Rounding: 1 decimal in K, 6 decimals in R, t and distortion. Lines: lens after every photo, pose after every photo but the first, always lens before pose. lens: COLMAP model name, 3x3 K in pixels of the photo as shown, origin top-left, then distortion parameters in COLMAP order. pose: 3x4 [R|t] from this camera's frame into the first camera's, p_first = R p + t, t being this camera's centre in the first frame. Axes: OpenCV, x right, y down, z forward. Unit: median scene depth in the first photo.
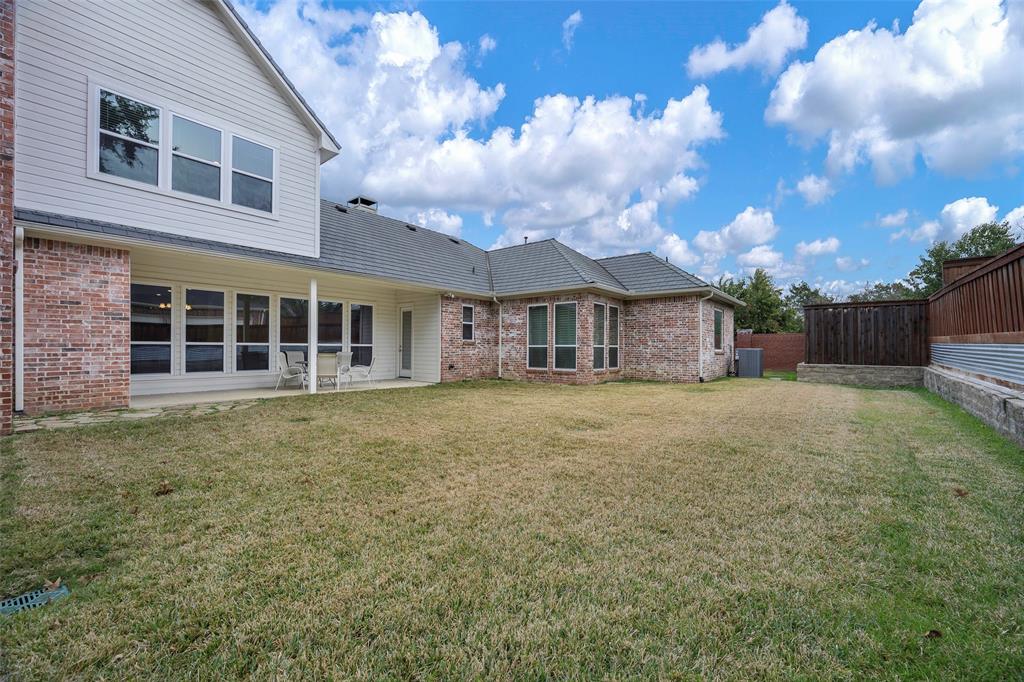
lens RADIAL K [[409.1, 0, 514.1], [0, 409.1, 345.1], [0, 0, 1]] dist [0.002163, -0.000373]
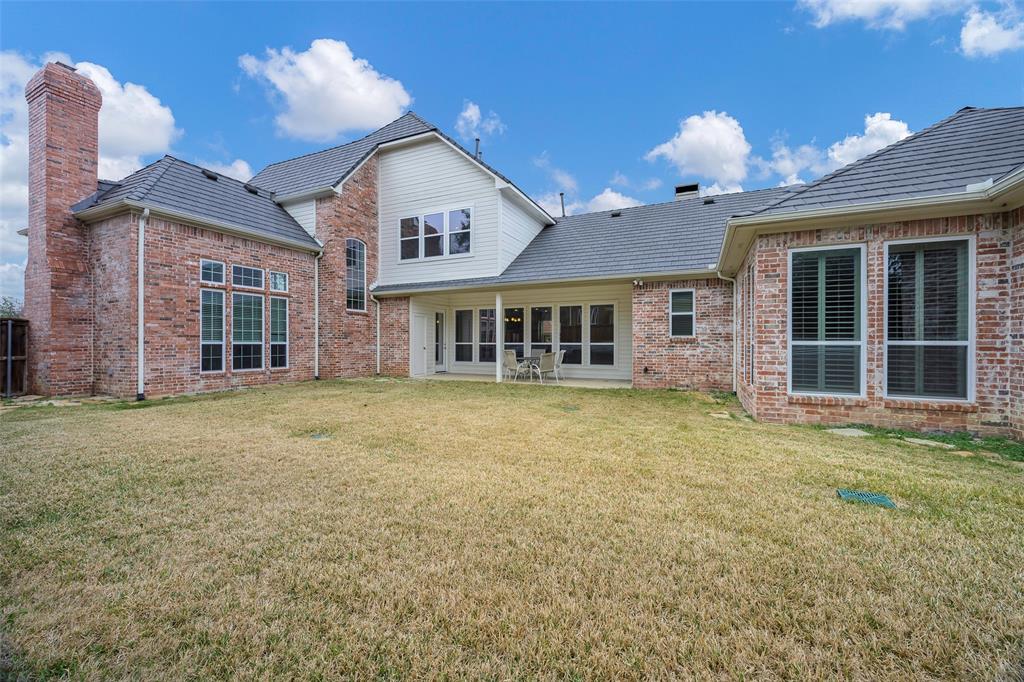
lens RADIAL K [[409.1, 0, 512.7], [0, 409.1, 341.5], [0, 0, 1]] dist [0.002163, -0.000373]
pose [[0.235922, -0.010280, -0.971718, 0.547509], [0.005768, 0.999941, -0.009179, 0.002406], [0.971755, -0.003439, 0.235968, 0.531790]]
